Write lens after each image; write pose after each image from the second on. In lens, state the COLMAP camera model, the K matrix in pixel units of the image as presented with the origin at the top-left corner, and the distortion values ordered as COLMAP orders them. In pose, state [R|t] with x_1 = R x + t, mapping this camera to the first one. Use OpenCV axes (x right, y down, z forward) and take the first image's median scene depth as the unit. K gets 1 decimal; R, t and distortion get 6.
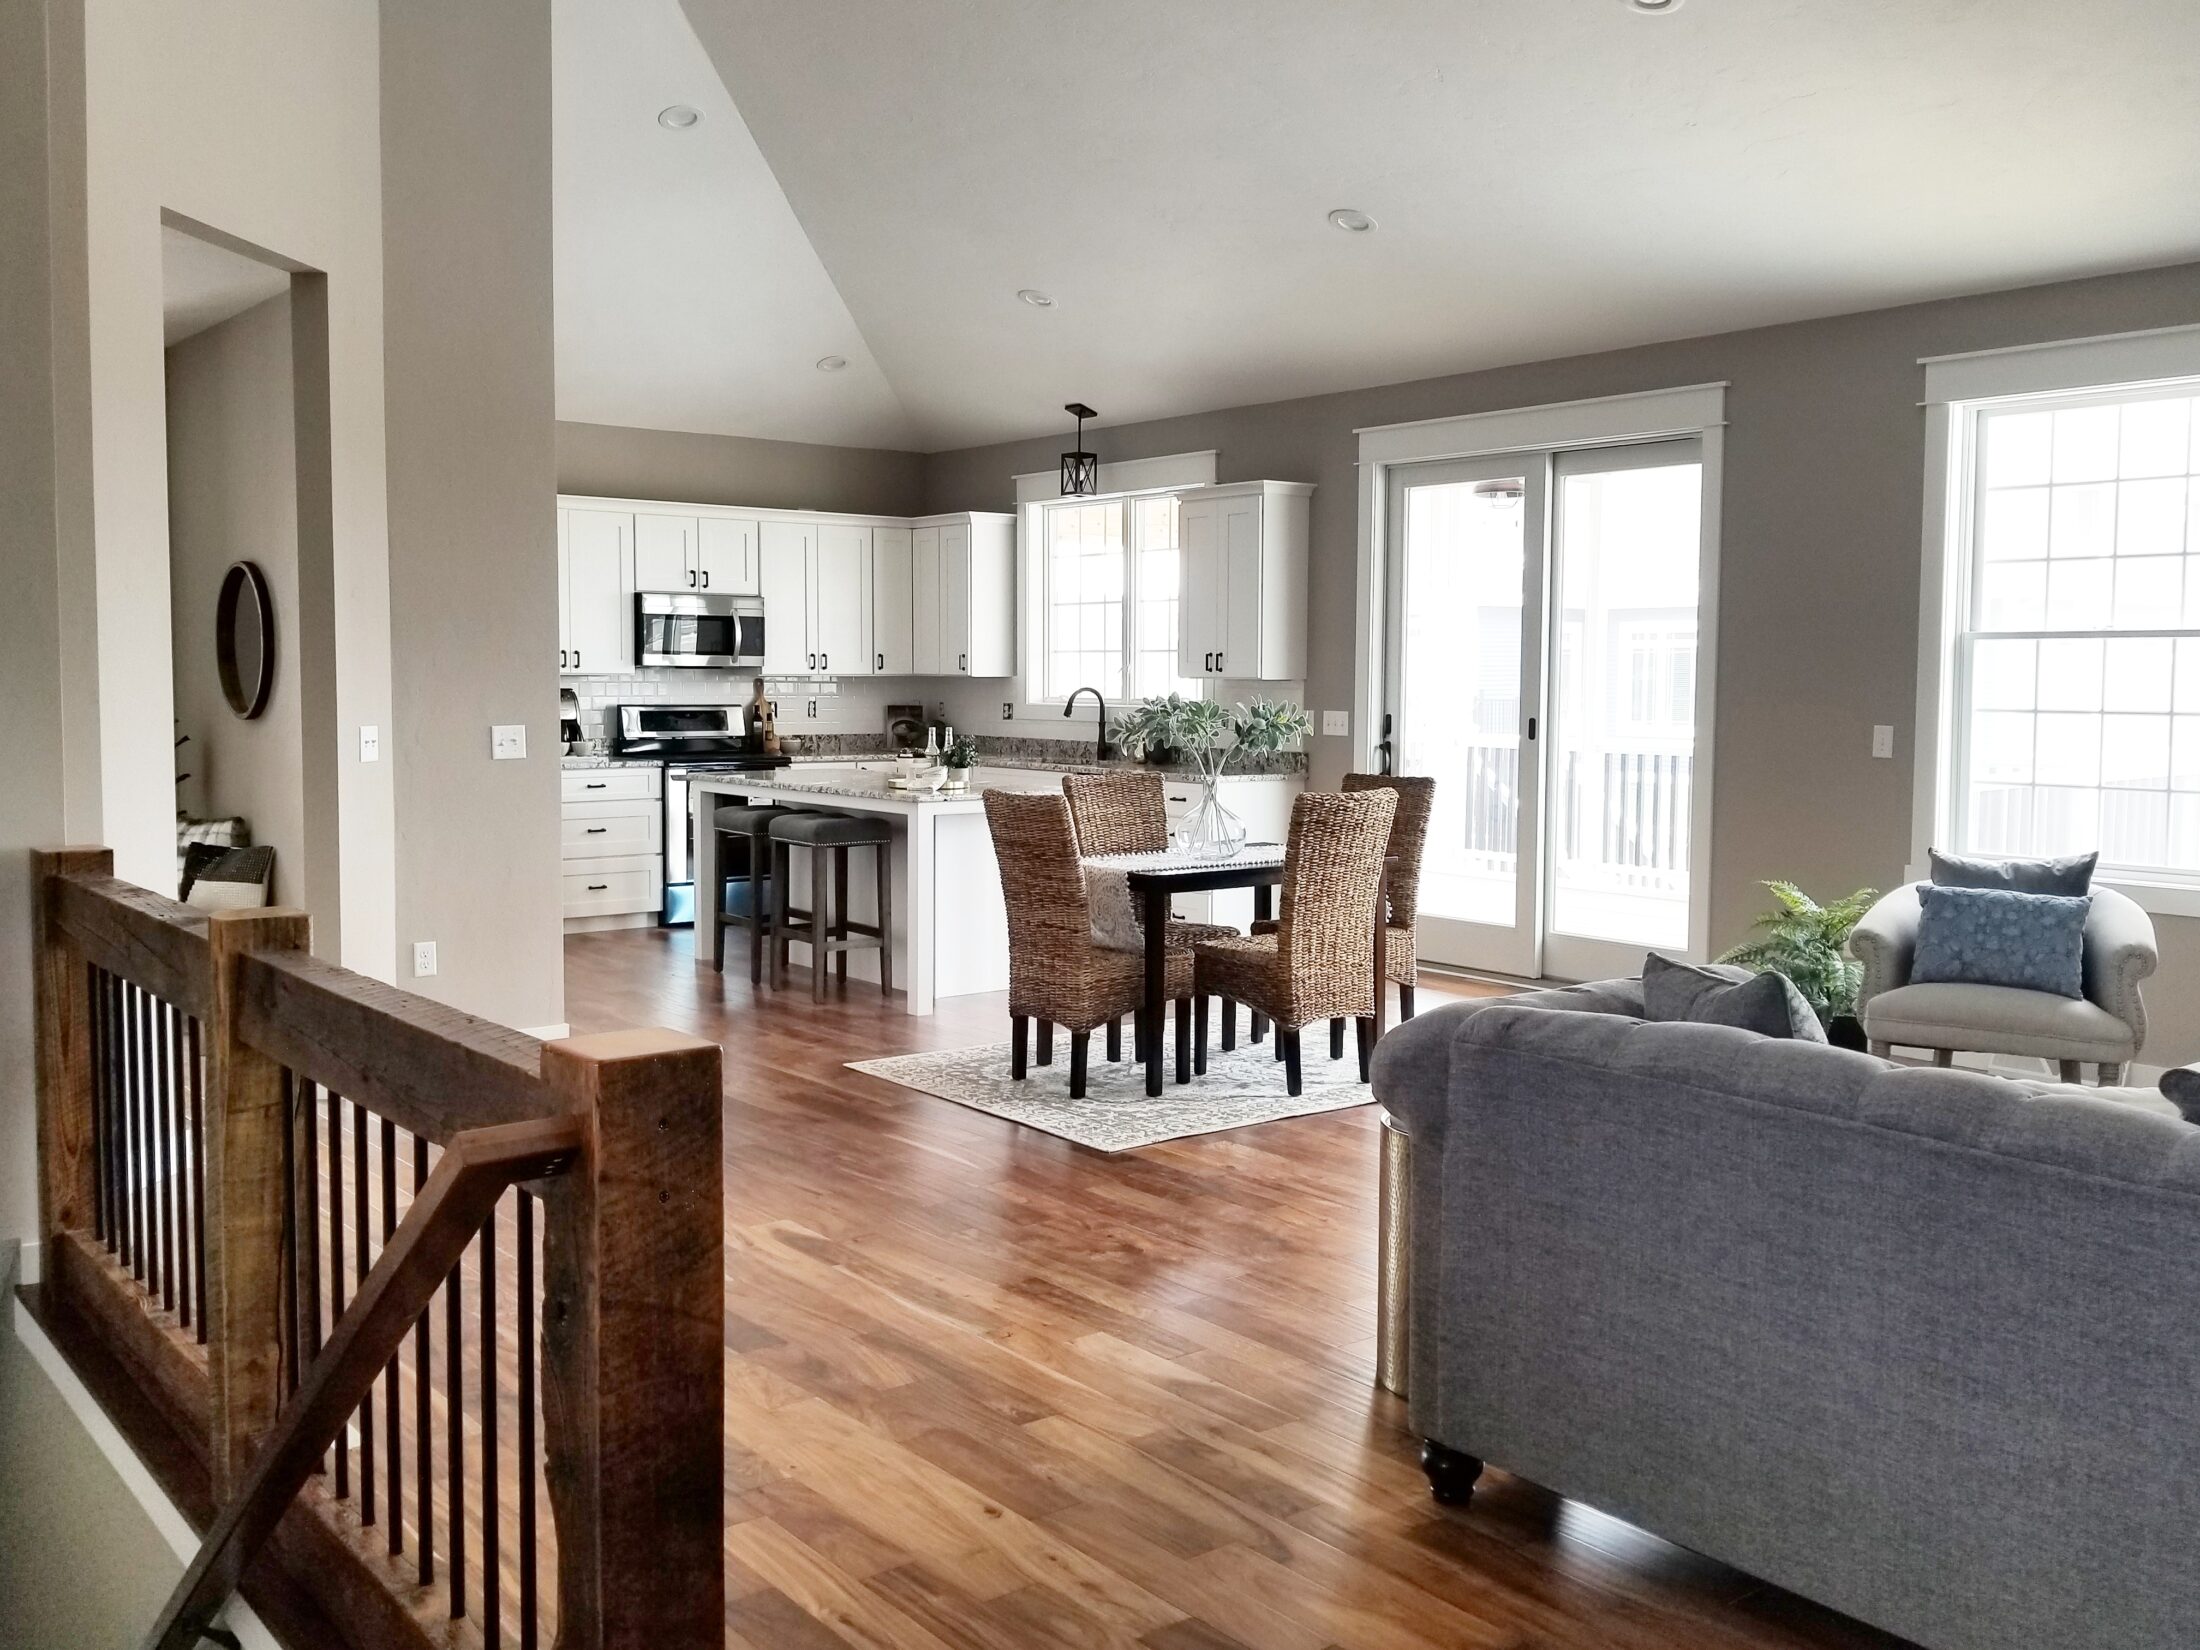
lens RADIAL K [[1948.6, 0, 1072.5], [0, 1948.6, 787.7], [0, 0, 1]] dist [0.097410, -0.167341]
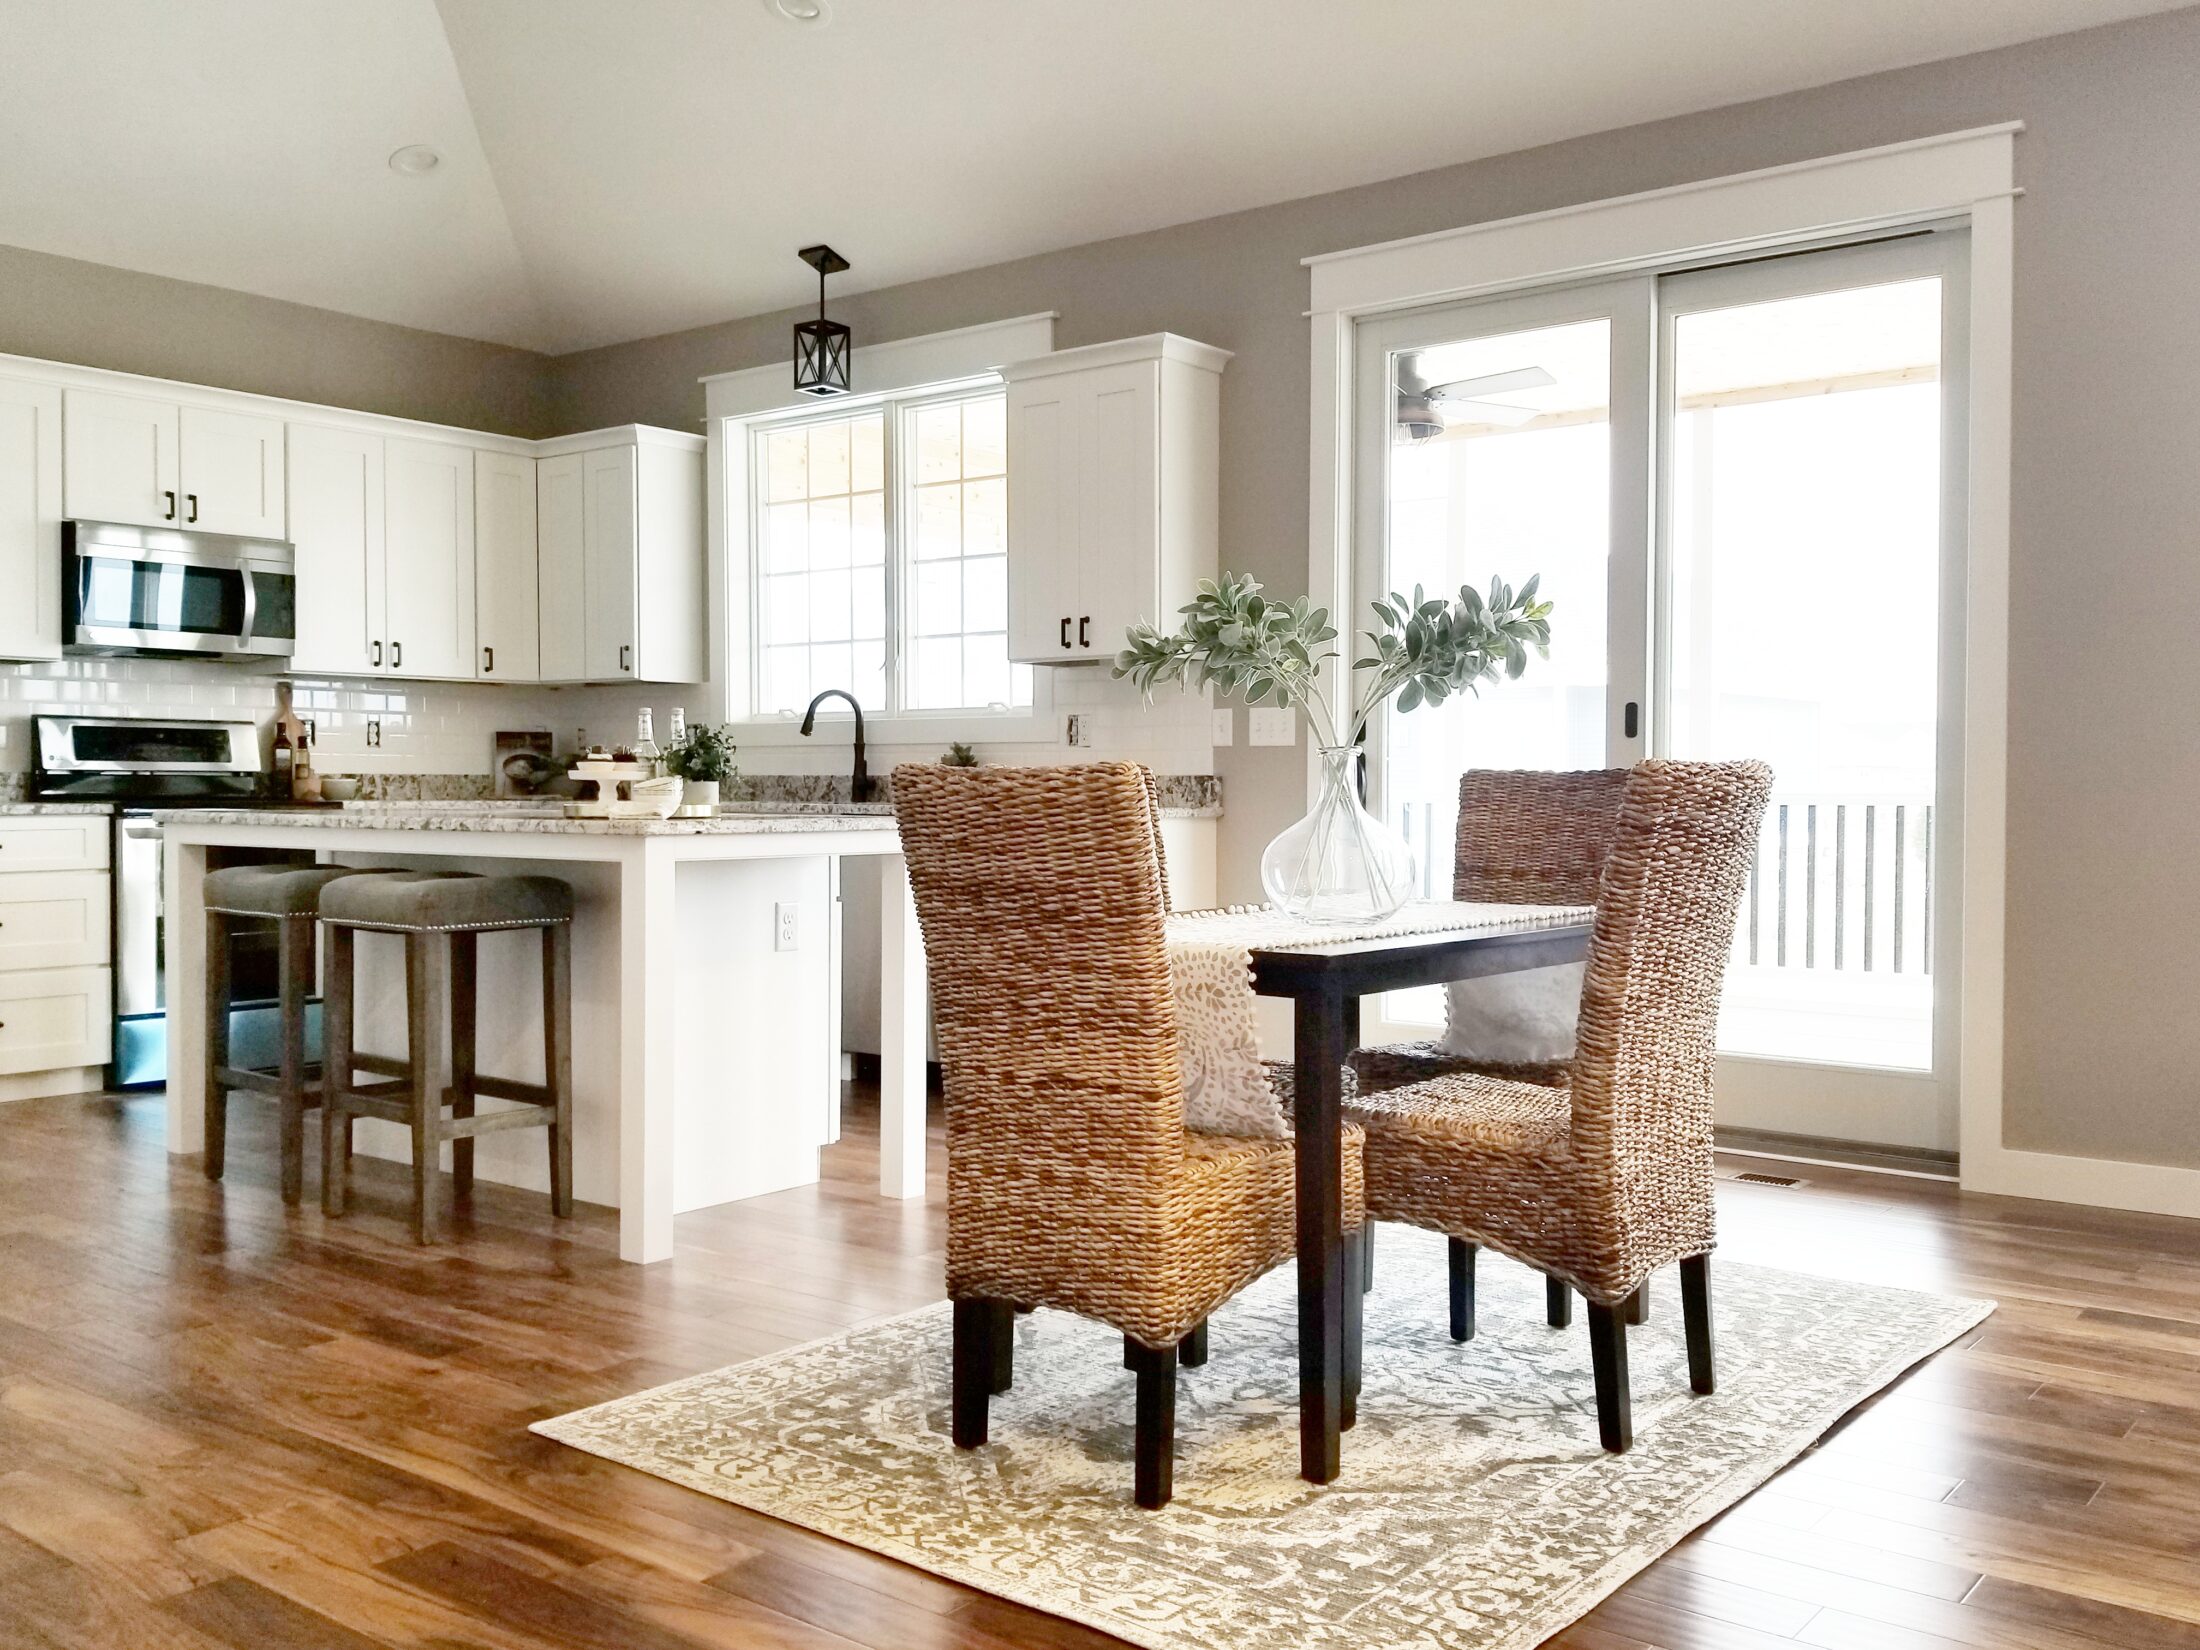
lens RADIAL K [[2004.9, 0, 1100.2], [0, 2004.9, 813.1], [0, 0, 1]] dist [0.030264, 0.000000]
pose [[0.972633, -0.007353, 0.232229, -0.071686], [0.017471, 0.998984, -0.041542, 0.021219], [-0.231687, 0.044462, 0.971774, 0.396342]]
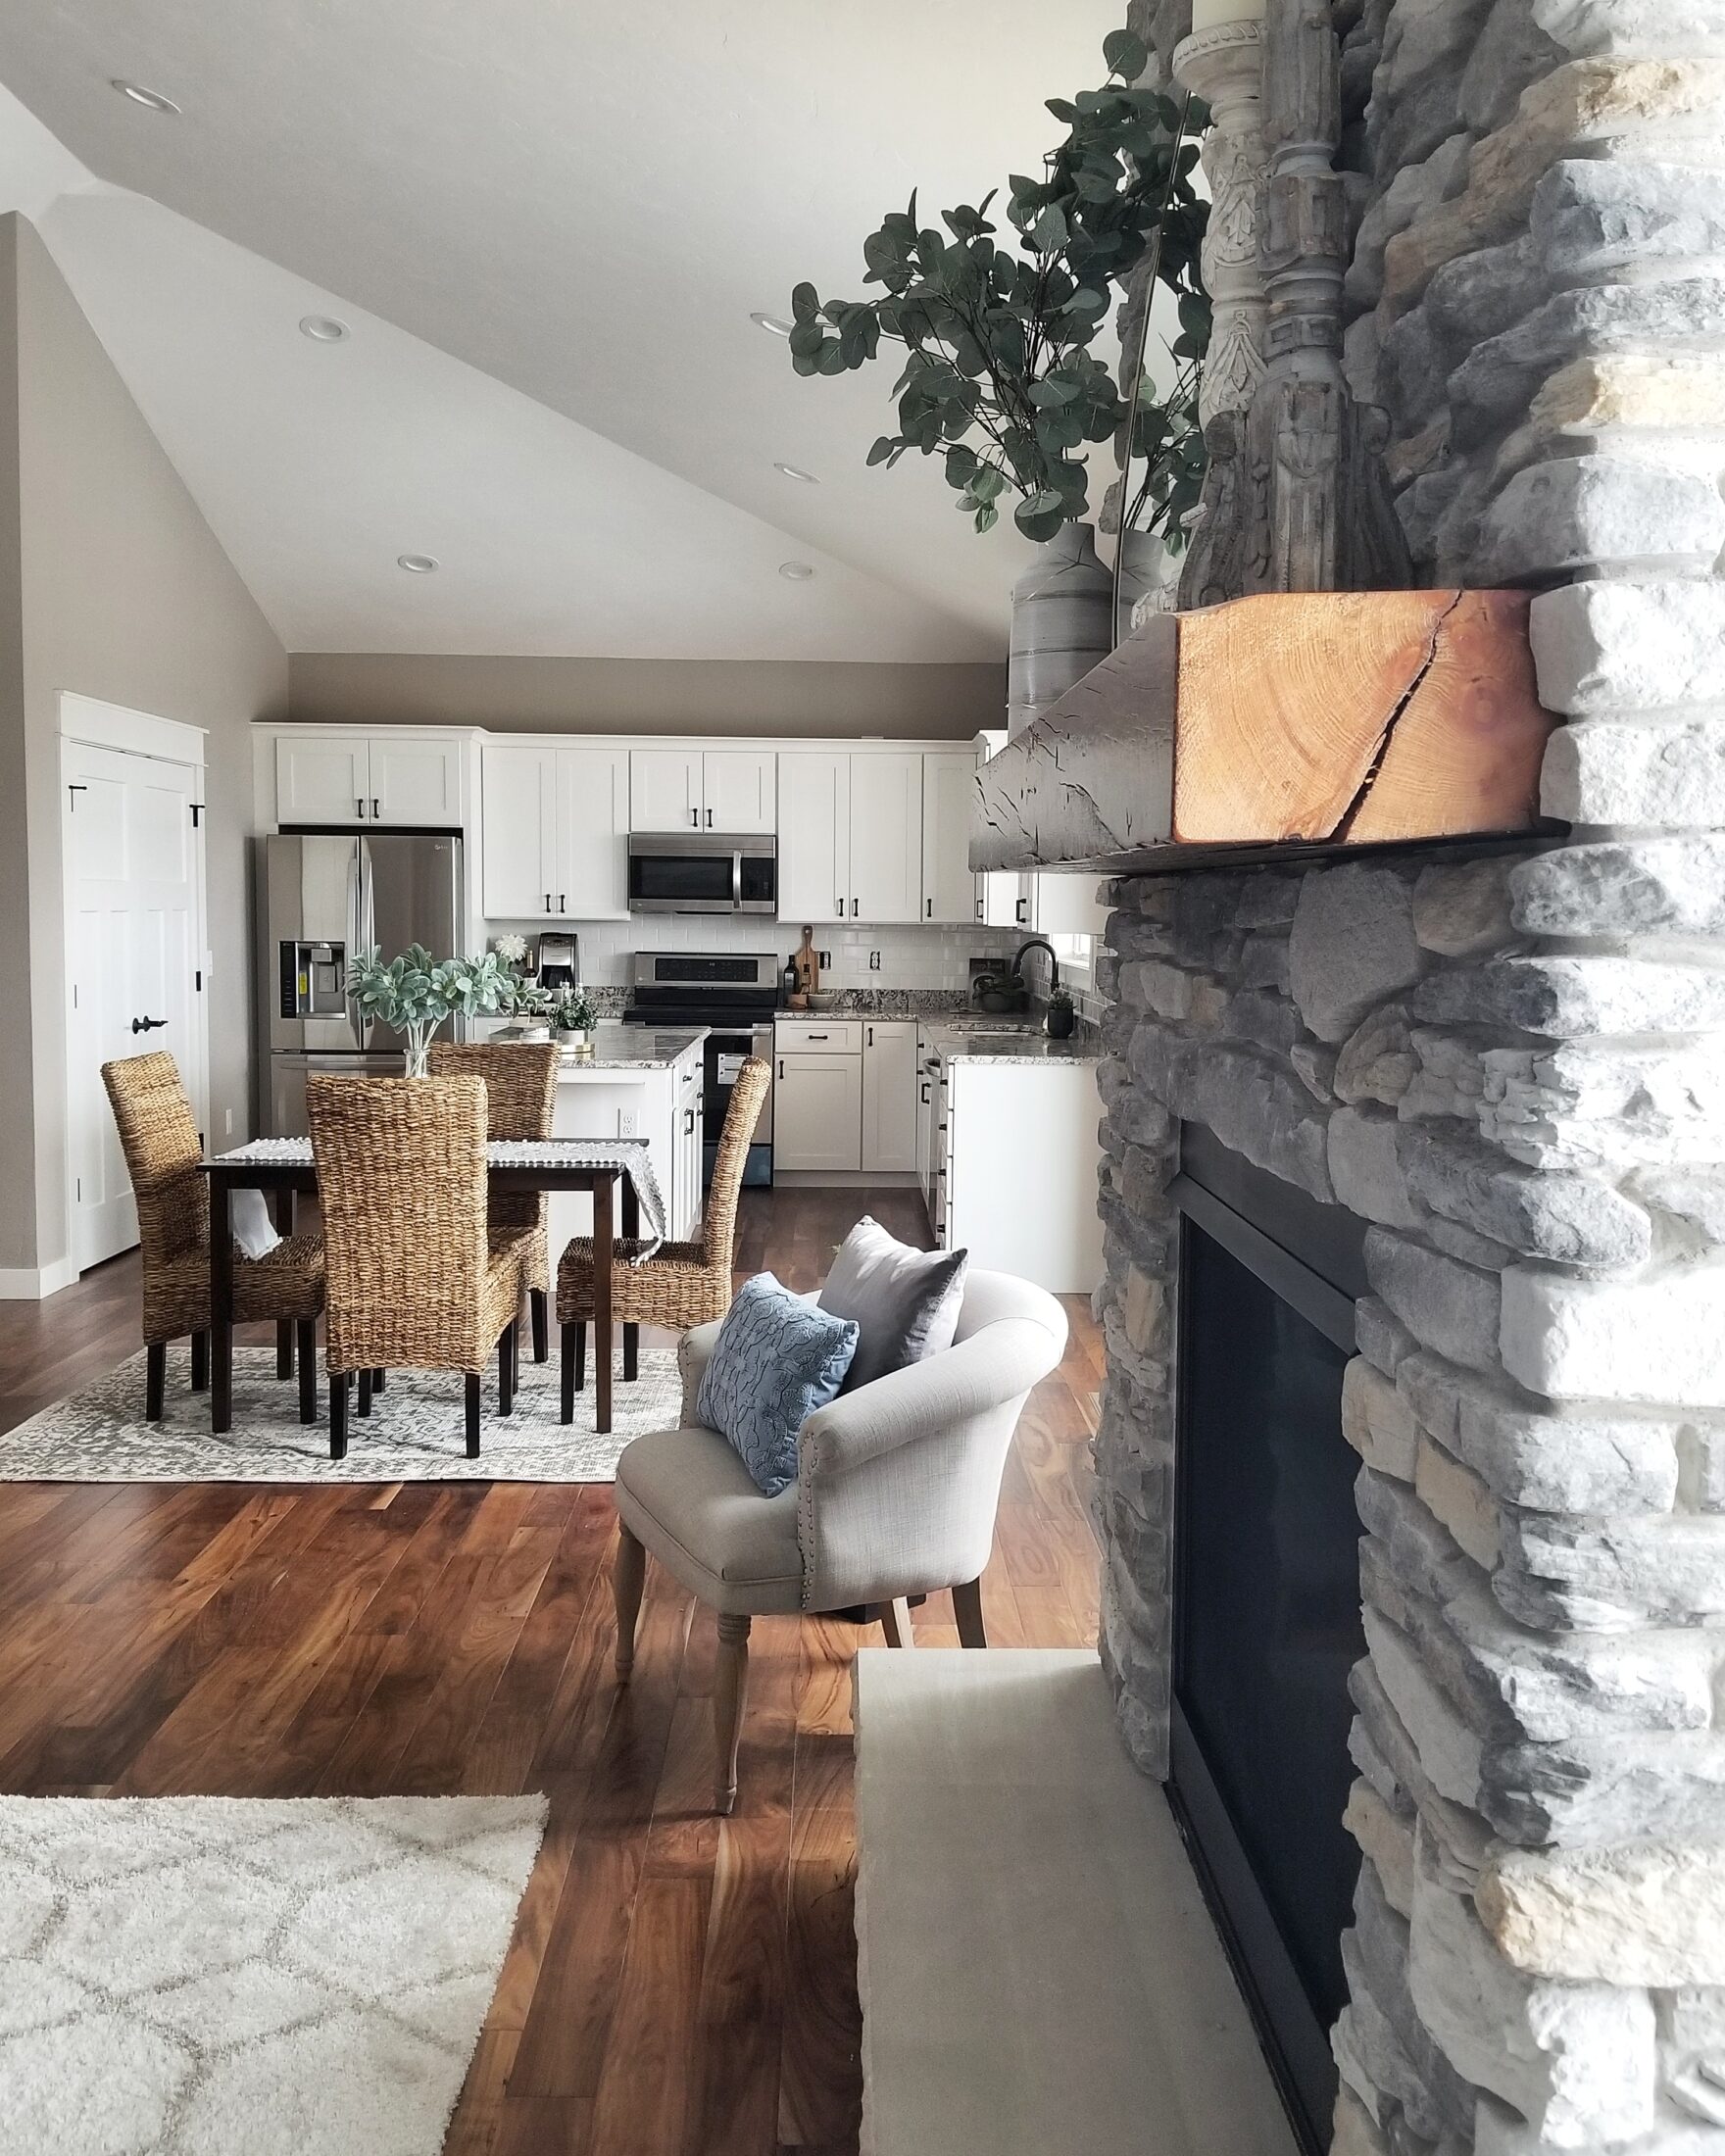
lens RADIAL K [[2049.0, 0, 860.0], [0, 2049.0, 1066.4], [0, 0, 1]] dist [0.043472, 0.000000]
pose [[0.802959, 0.051886, -0.593771, 0.533215], [-0.044533, 0.998642, 0.027043, -0.021894], [0.594368, 0.004728, 0.804179, 0.312460]]
